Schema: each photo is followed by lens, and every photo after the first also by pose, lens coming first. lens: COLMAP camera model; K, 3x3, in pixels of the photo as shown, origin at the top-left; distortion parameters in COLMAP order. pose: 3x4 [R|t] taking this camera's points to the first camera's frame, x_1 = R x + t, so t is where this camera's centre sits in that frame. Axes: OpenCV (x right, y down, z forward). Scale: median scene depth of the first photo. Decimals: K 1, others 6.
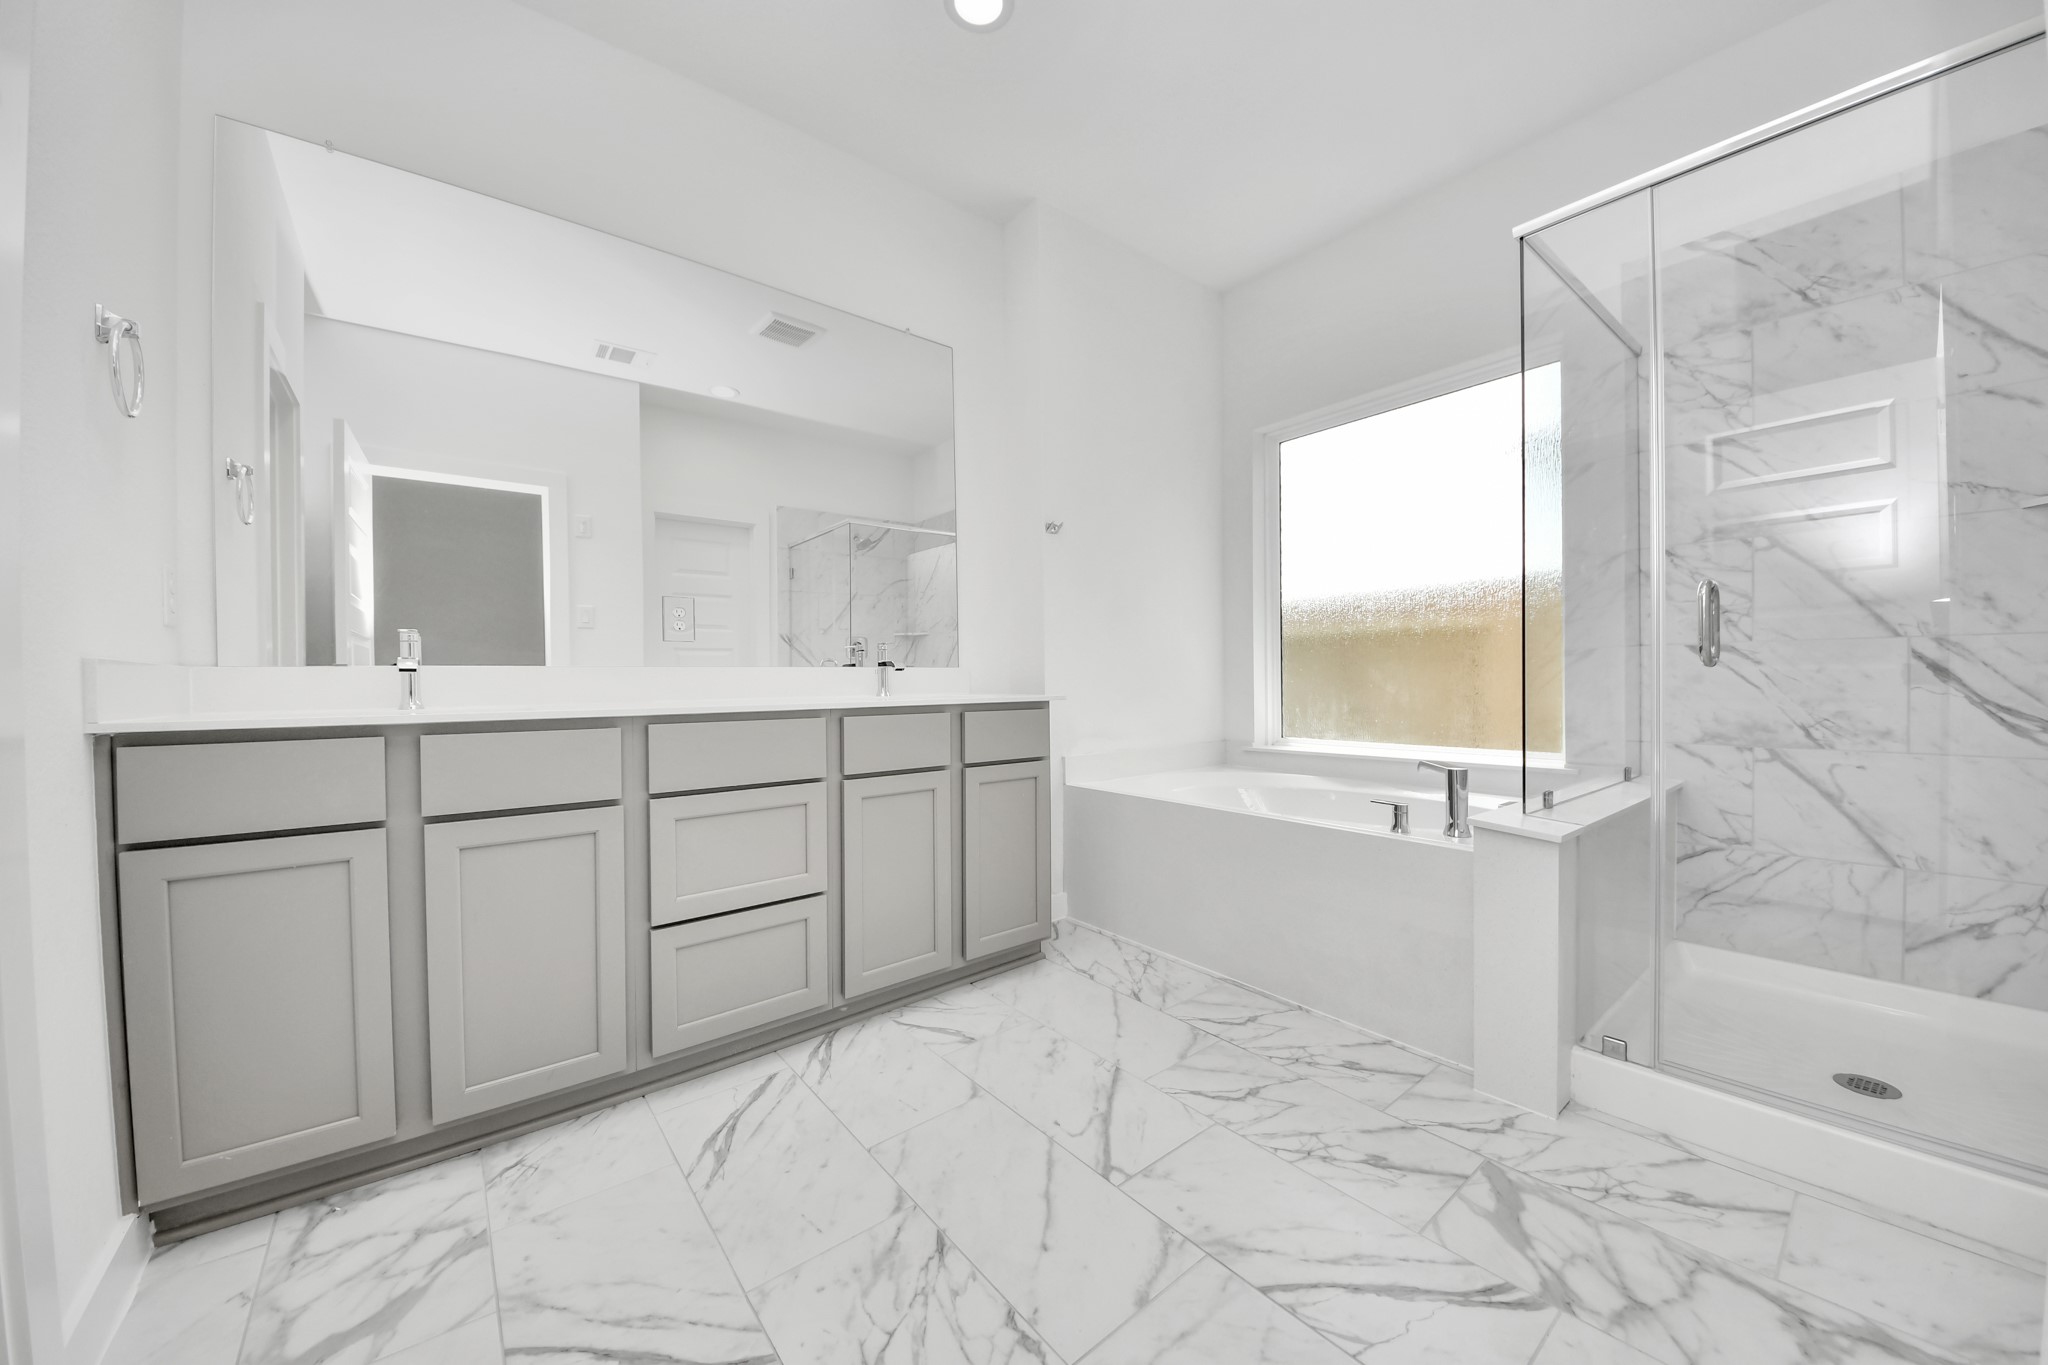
lens RADIAL K [[770.6, 0, 1032.2], [0, 770.6, 689.6], [0, 0, 1]] dist [0.028178, -0.020532]
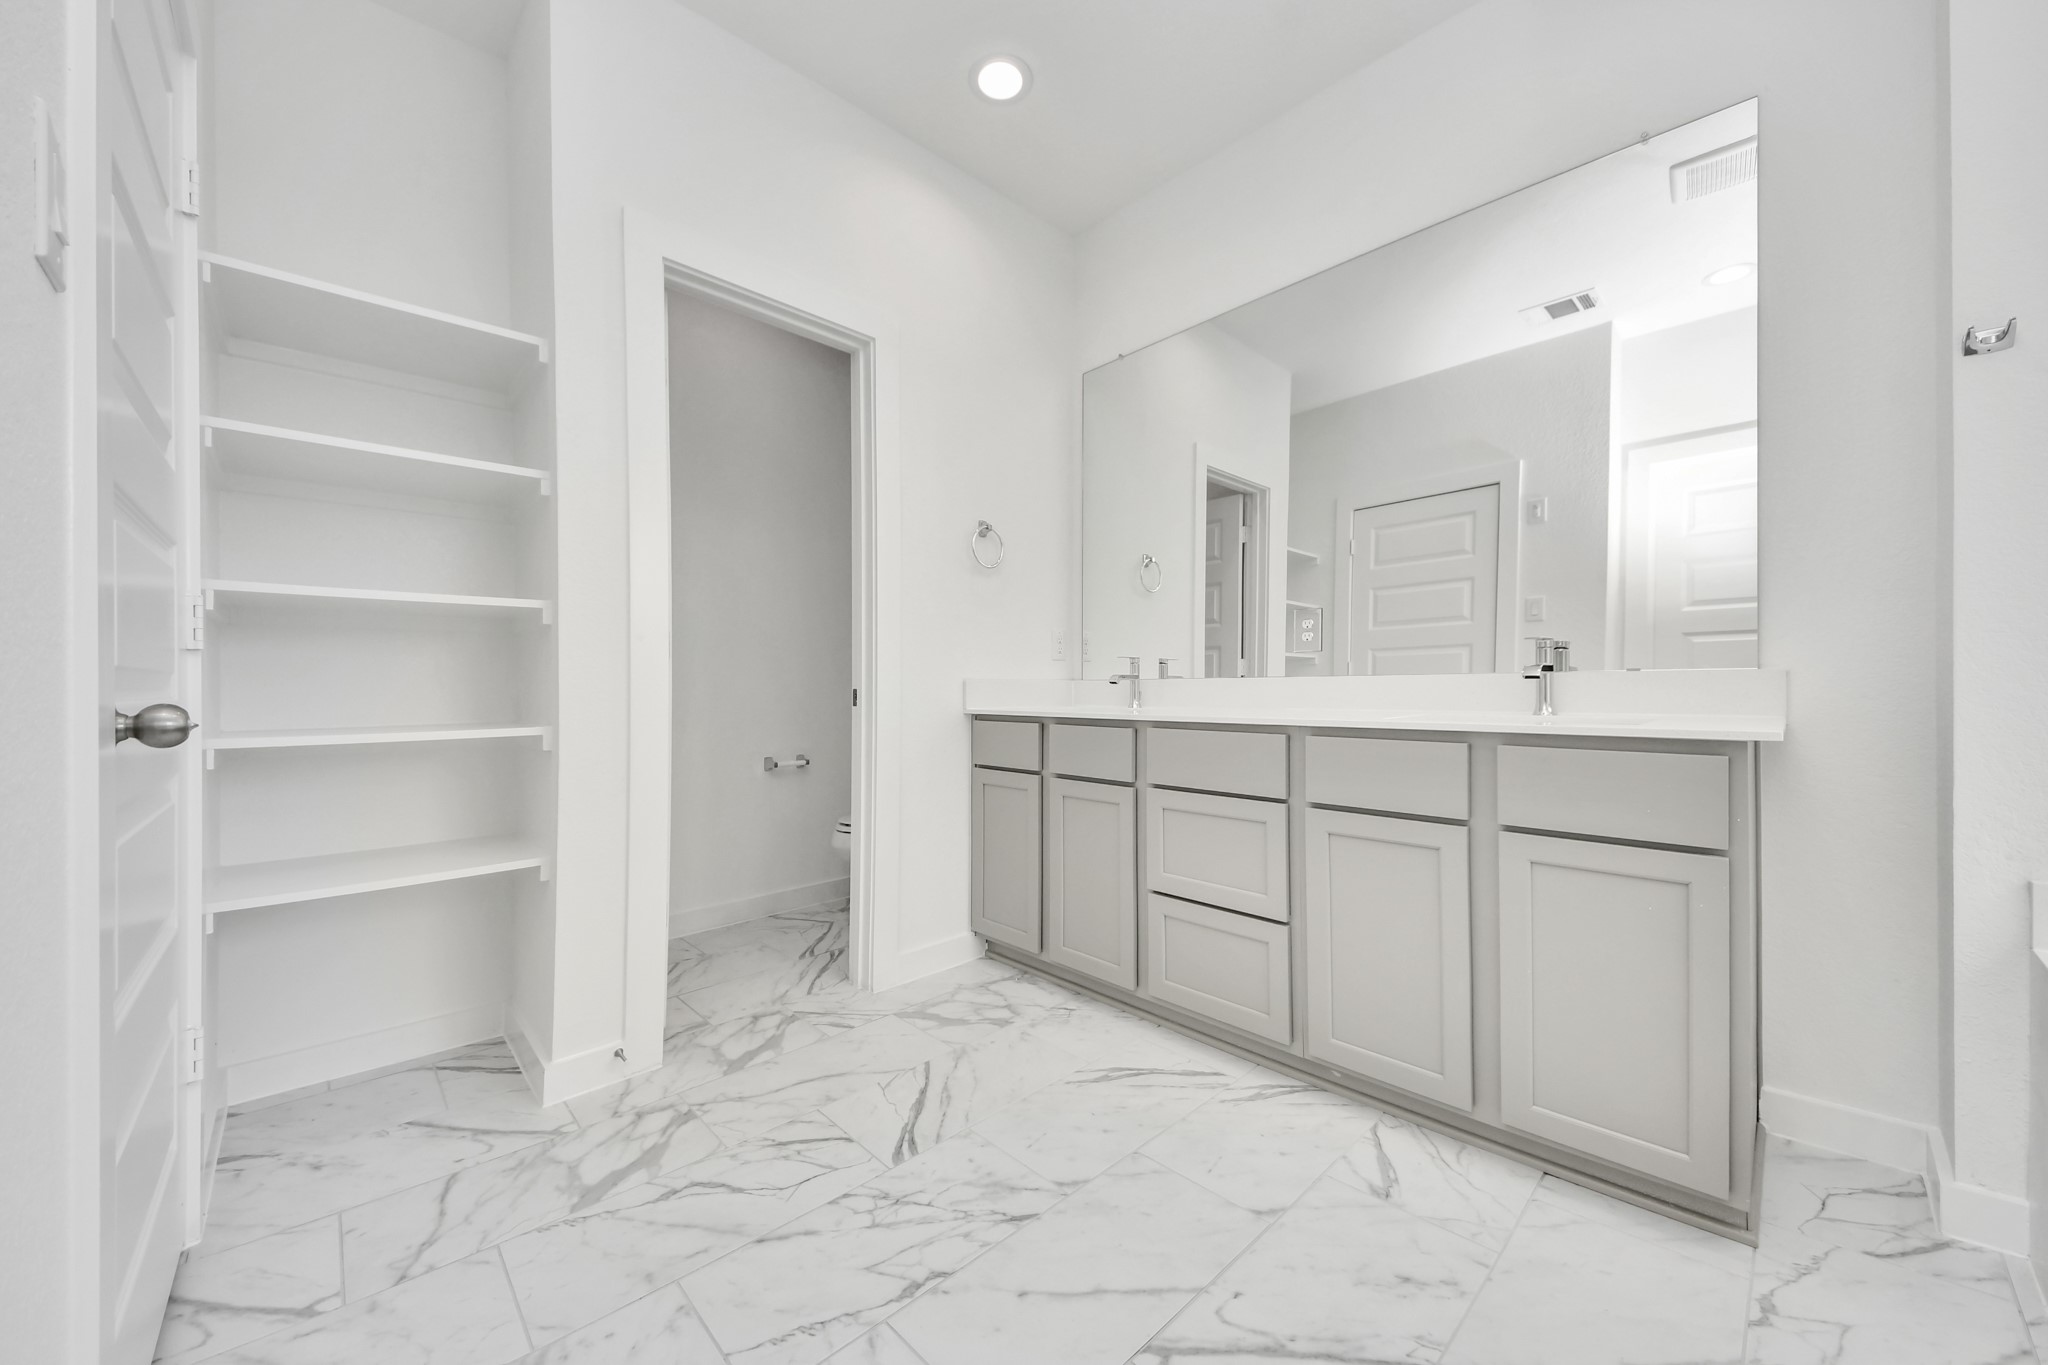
lens RADIAL K [[770.6, 0, 1032.2], [0, 770.6, 689.6], [0, 0, 1]] dist [0.028178, -0.020532]
pose [[0.053546, 0.000904, -0.998565, 0.773220], [-0.029716, 0.999558, -0.000689, -0.011577], [0.998123, 0.029711, 0.053549, 0.758557]]
